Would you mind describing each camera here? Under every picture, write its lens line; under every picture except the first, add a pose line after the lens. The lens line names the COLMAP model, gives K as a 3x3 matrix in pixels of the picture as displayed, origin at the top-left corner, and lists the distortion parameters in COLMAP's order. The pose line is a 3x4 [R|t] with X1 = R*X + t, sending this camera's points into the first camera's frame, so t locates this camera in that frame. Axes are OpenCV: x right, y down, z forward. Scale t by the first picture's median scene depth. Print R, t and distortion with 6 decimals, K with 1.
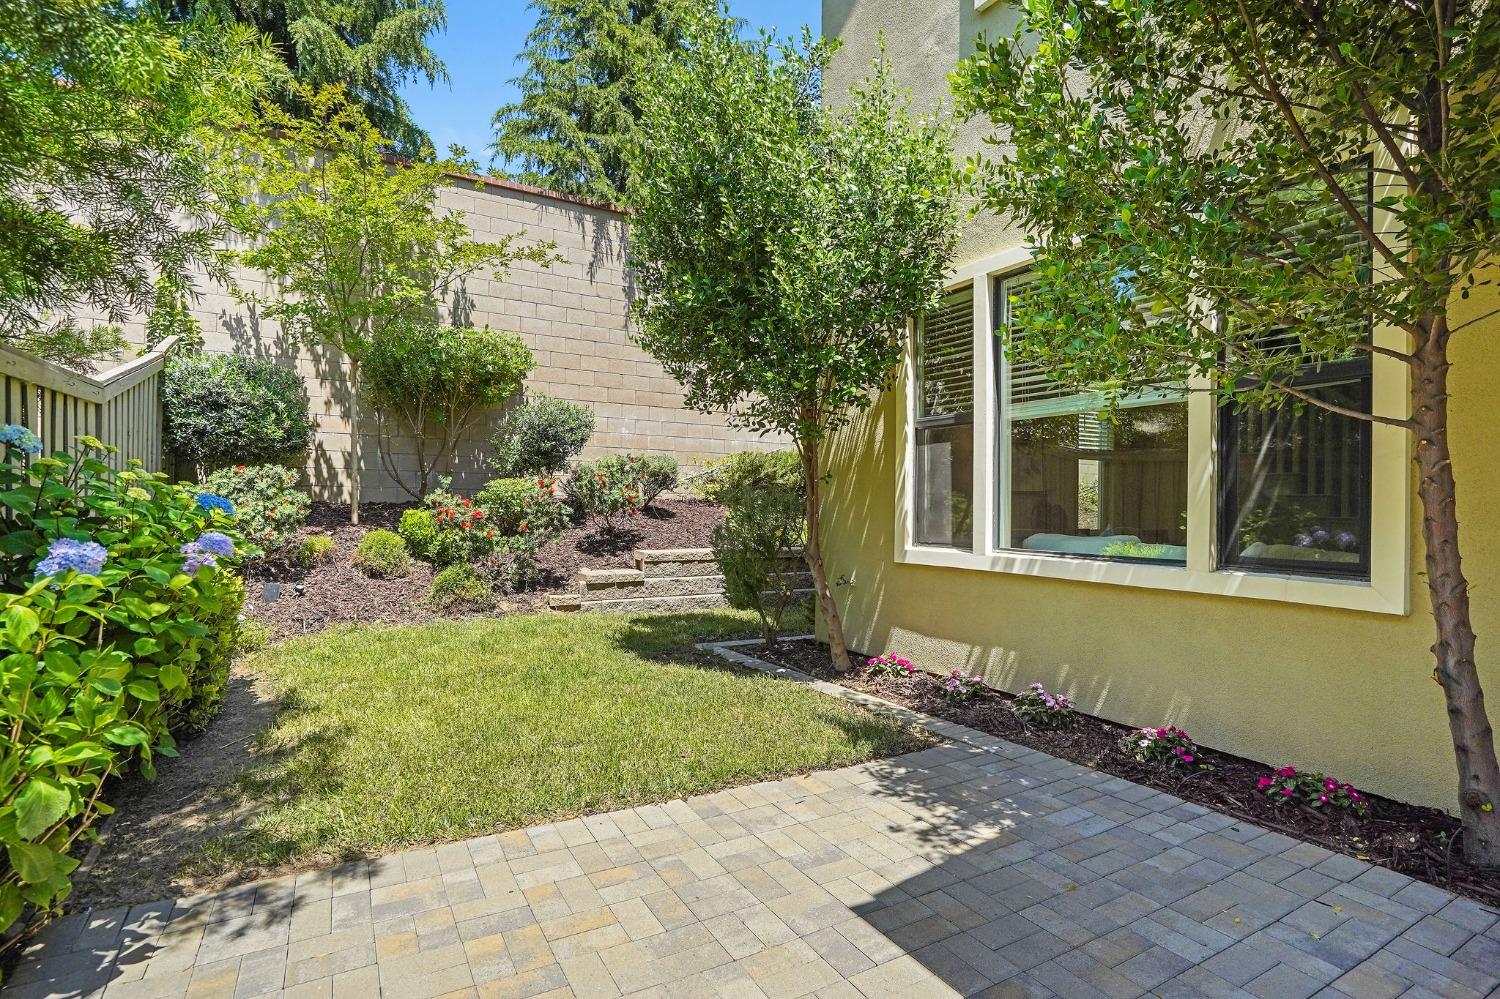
lens RADIAL K [[747.4, 0, 751.0], [0, 747.4, 500.8], [0, 0, 1]] dist [-0.030585, 0.000642]
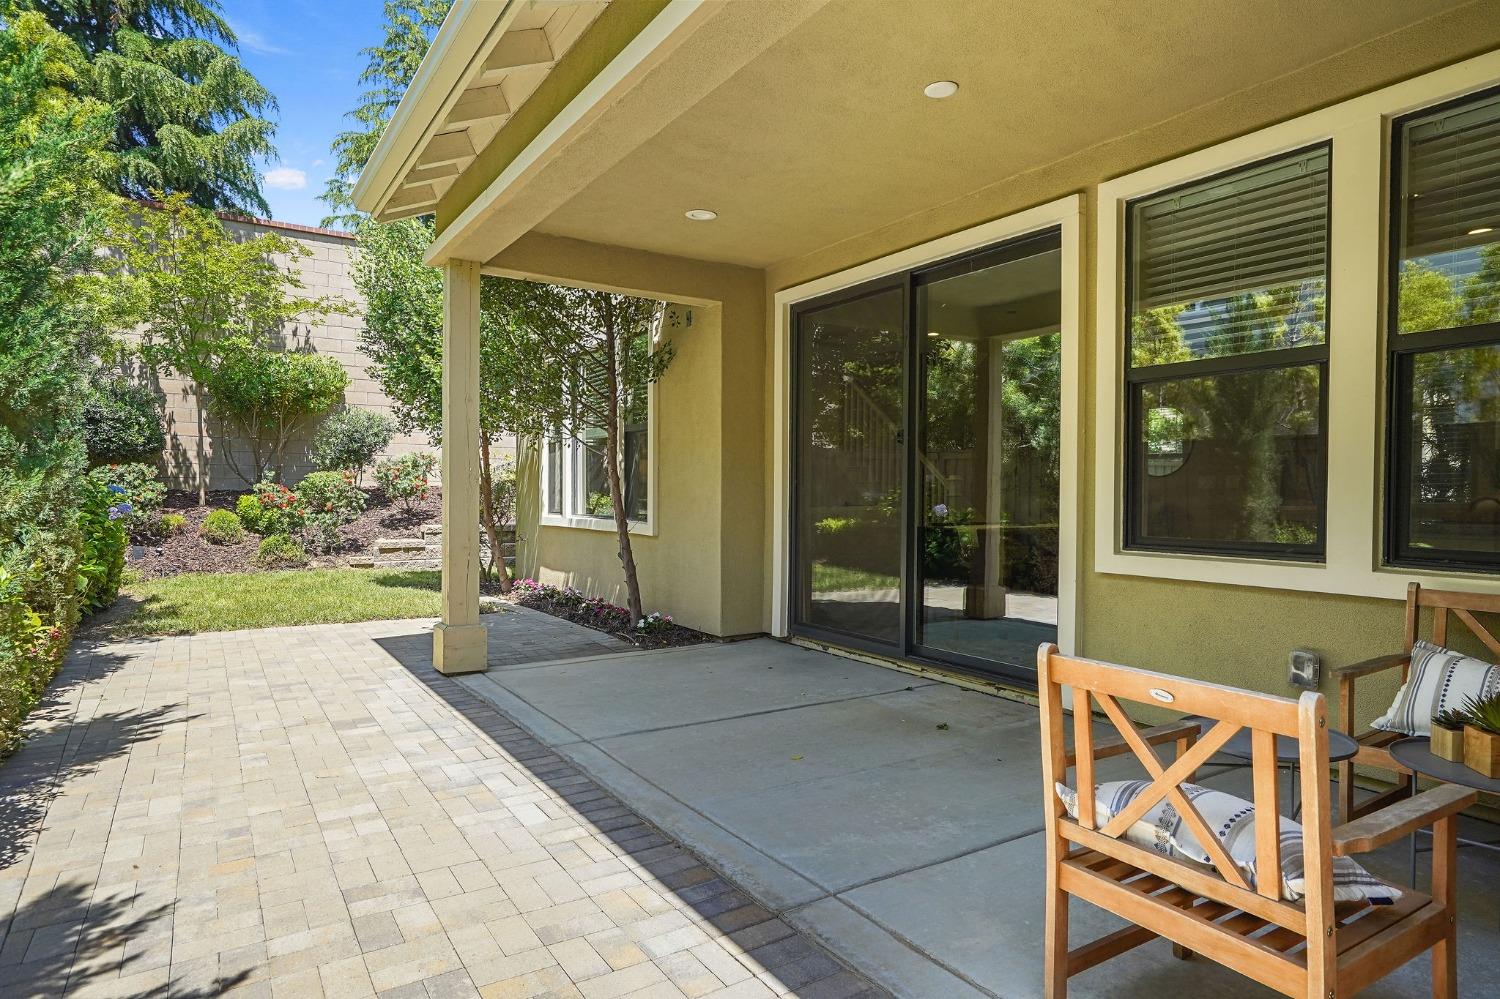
lens RADIAL K [[860.9, 0, 748.0], [0, 860.9, 499.6], [0, 0, 1]] dist [-0.001539, 0.005137]
pose [[0.998344, -0.004956, 0.057317, 0.389544], [0.004163, 0.999894, 0.013944, 0.001855], [-0.057380, -0.013682, 0.998259, -0.657473]]
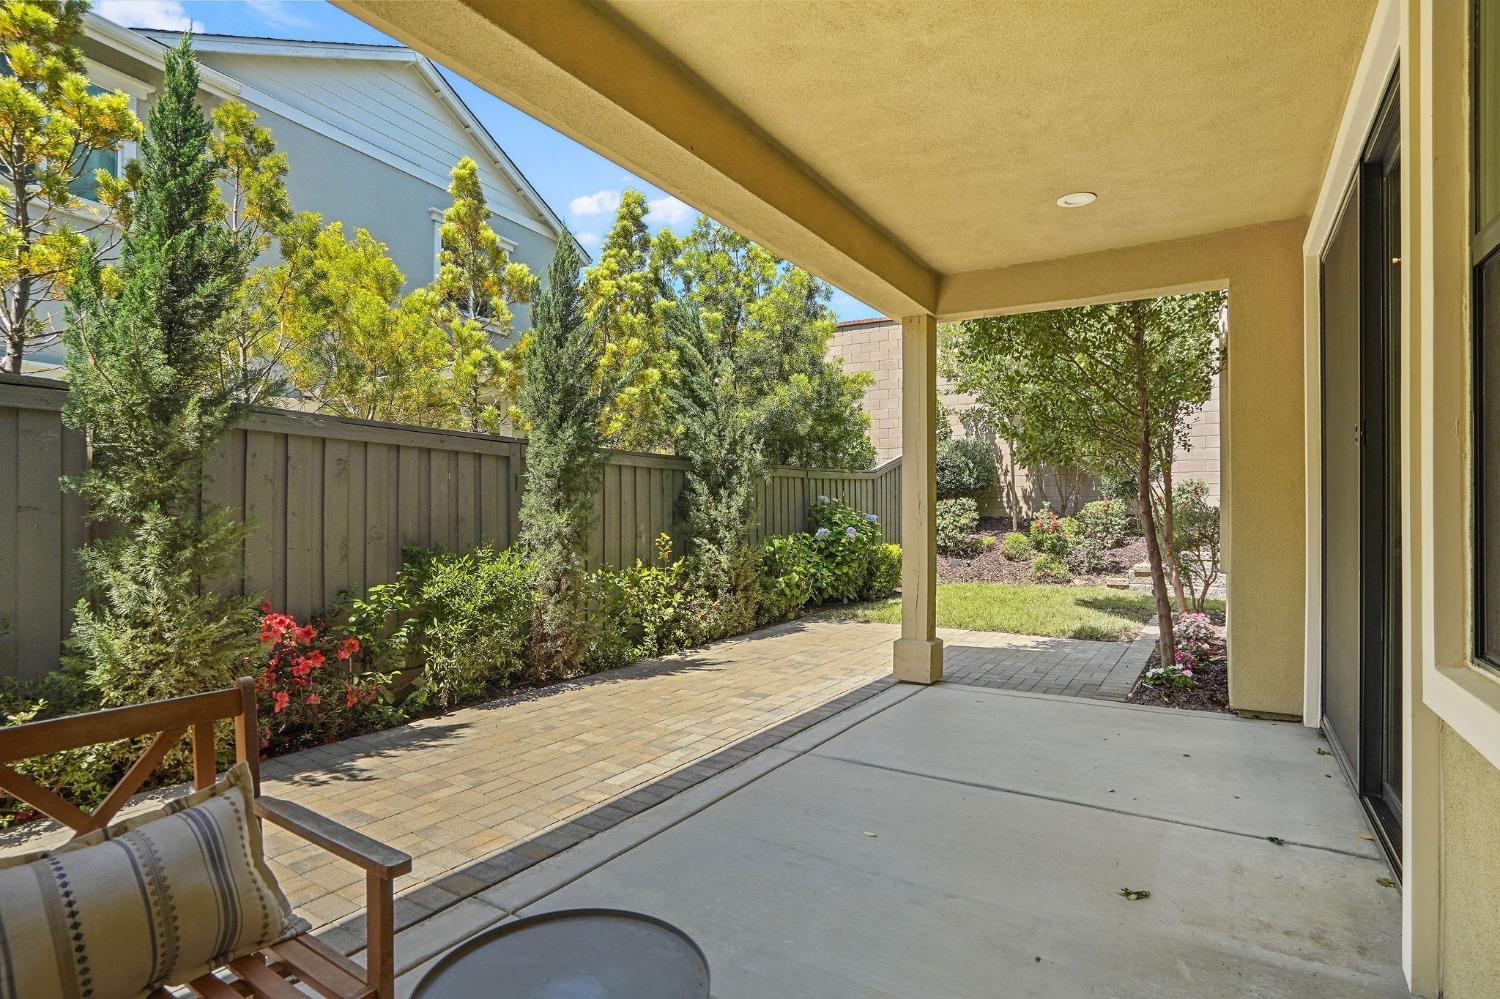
lens RADIAL K [[747.4, 0, 748.8], [0, 747.4, 508.5], [0, 0, 1]] dist [-0.030585, 0.000642]
pose [[0.472033, -0.016896, -0.881419, 0.754487], [0.008577, 0.999857, -0.014574, 0.000858], [0.881539, -0.000680, 0.472110, -0.384460]]
